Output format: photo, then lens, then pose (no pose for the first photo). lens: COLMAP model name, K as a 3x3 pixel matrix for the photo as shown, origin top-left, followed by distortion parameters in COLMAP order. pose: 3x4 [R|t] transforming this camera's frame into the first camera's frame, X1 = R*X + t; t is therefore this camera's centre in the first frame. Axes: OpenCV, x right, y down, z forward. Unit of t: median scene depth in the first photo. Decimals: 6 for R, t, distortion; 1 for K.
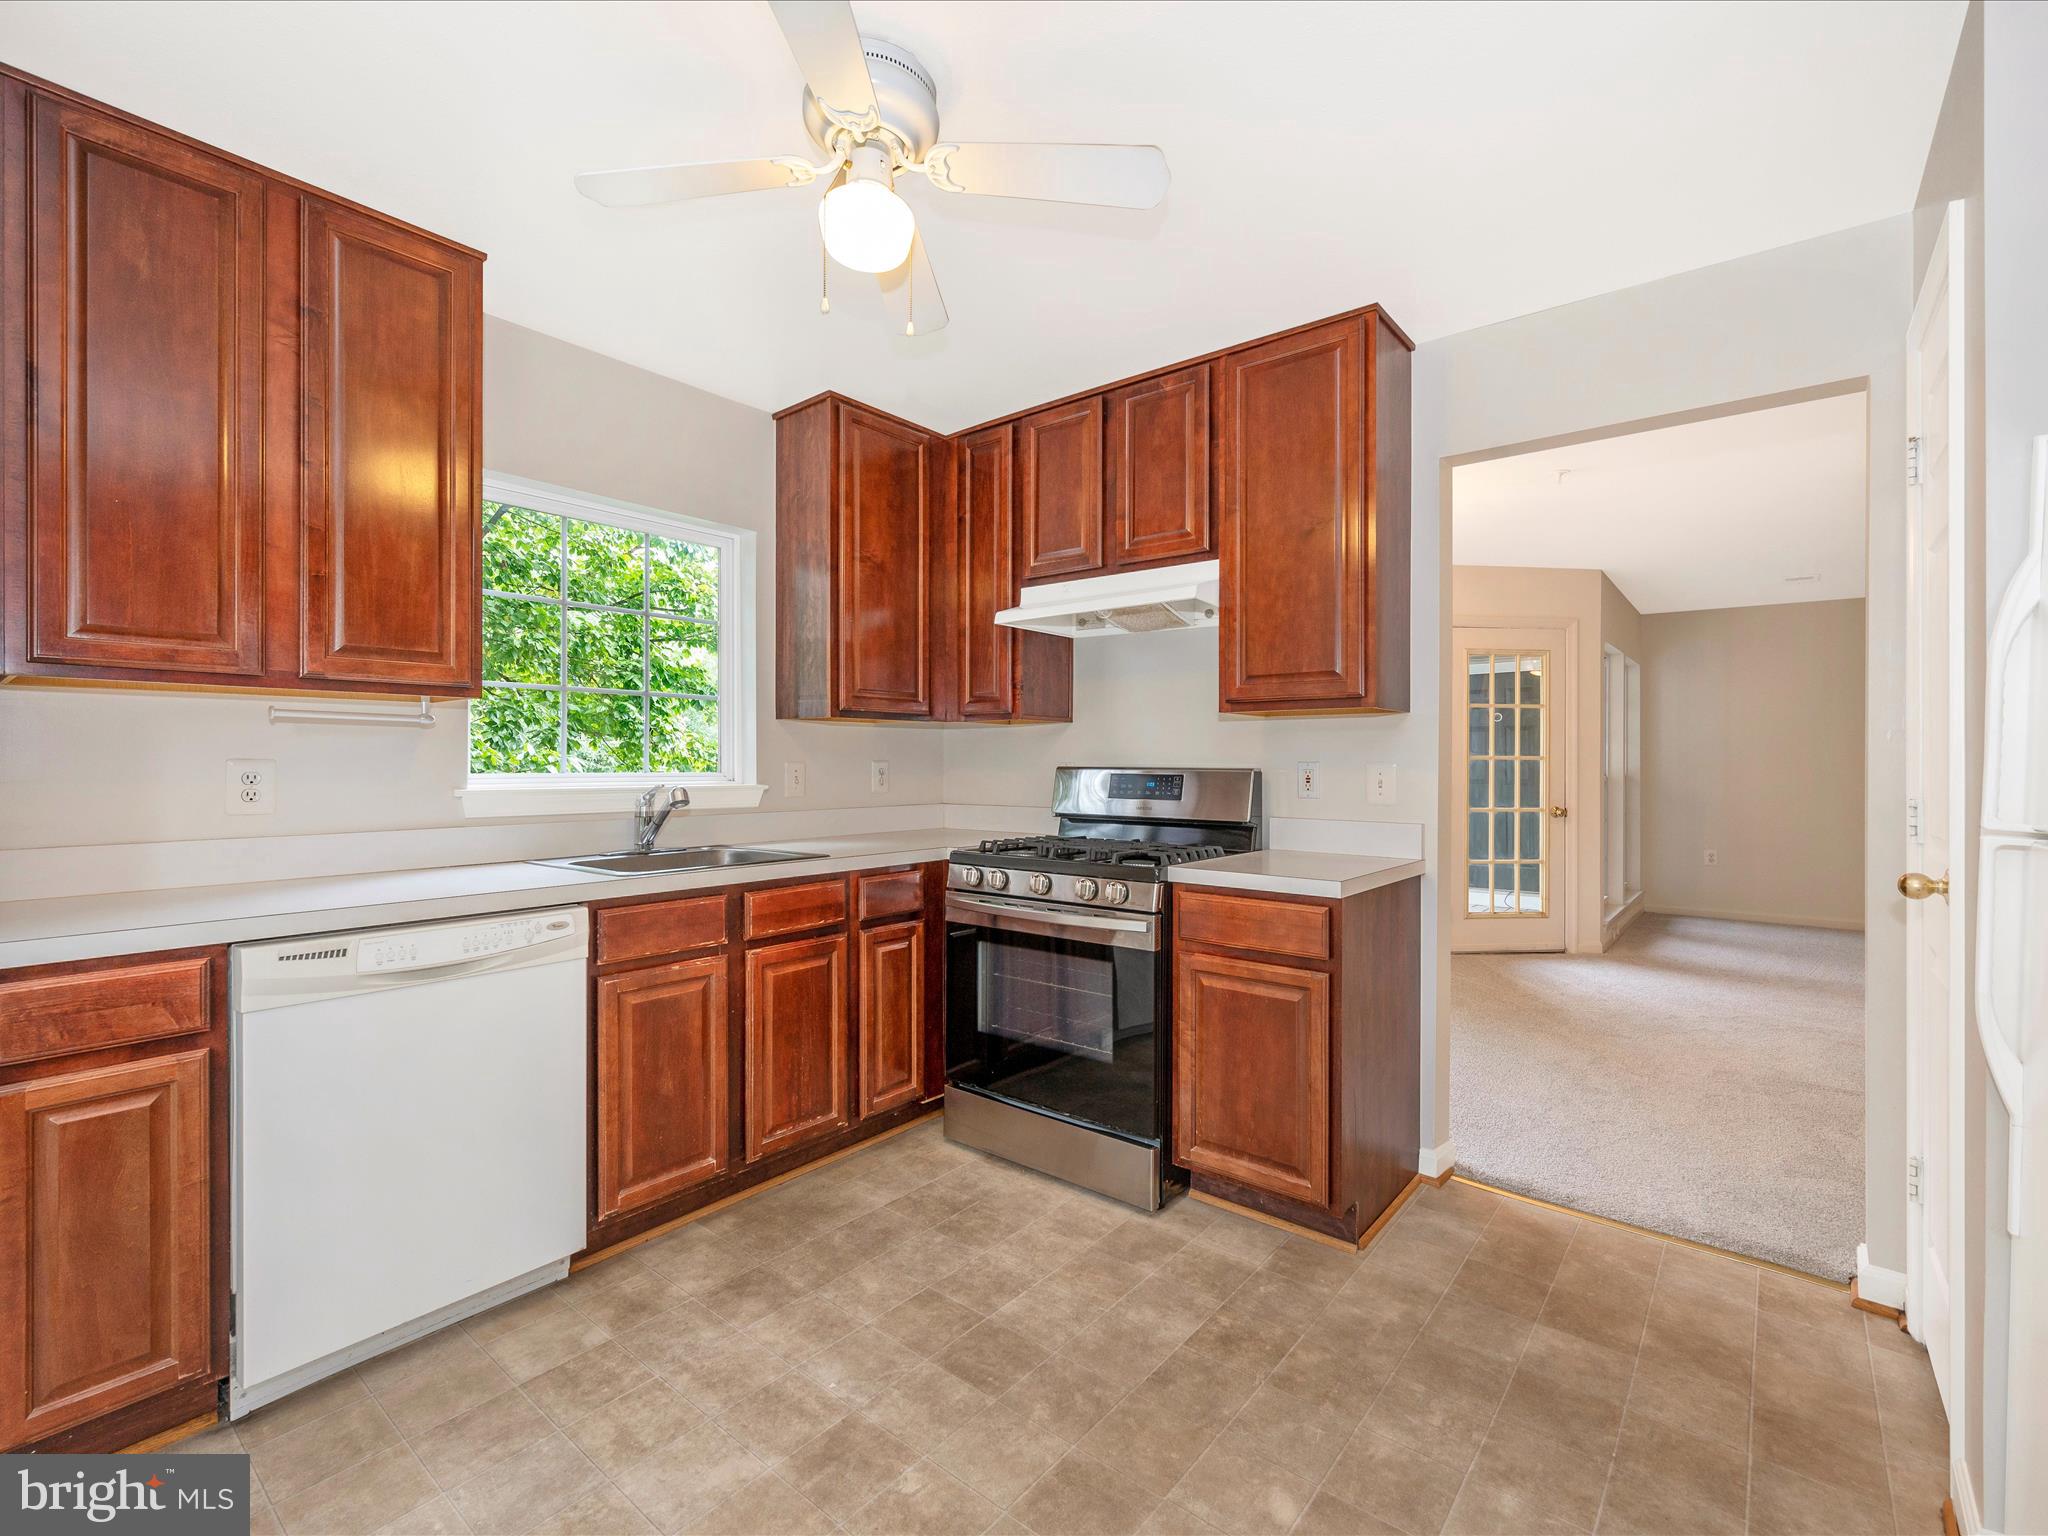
lens RADIAL K [[935.6, 0, 1029.7], [0, 935.6, 776.0], [0, 0, 1]] dist [0.002109, 0.000770]
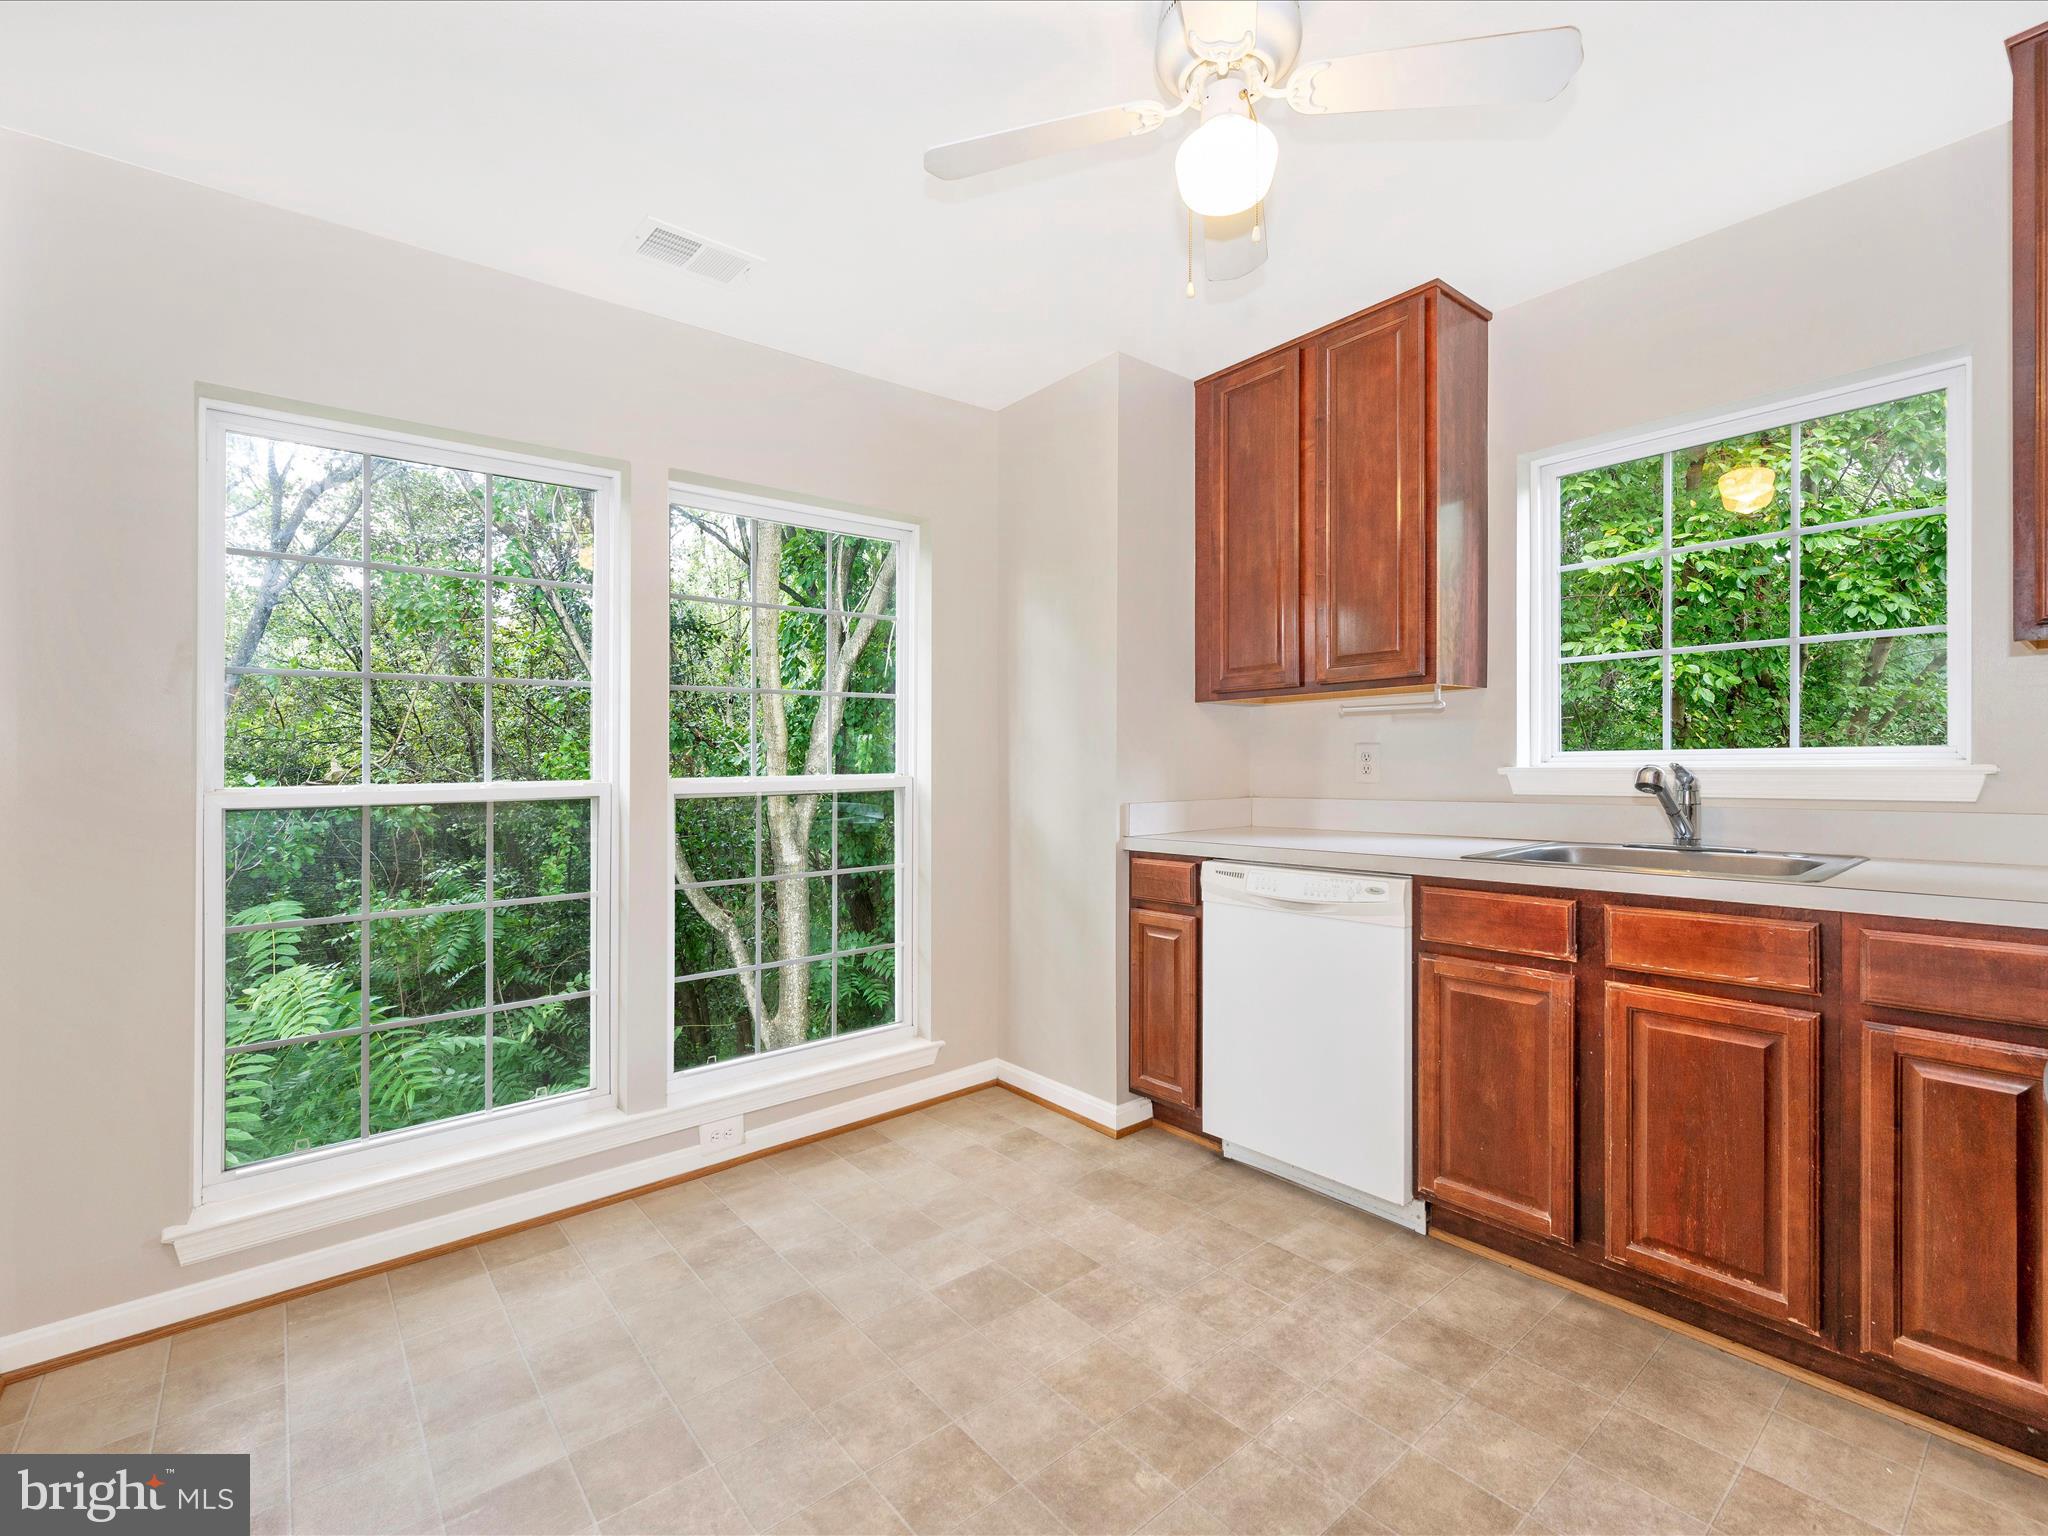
lens RADIAL K [[925.0, 0, 1024.0], [0, 925.0, 768.0], [0, 0, 1]] dist [0.000857, 0.000437]
pose [[-0.207818, 0.004846, -0.978156, 0.607199], [-0.001677, 0.999984, 0.005310, 0.011237], [0.978166, 0.002744, -0.207807, 0.784938]]
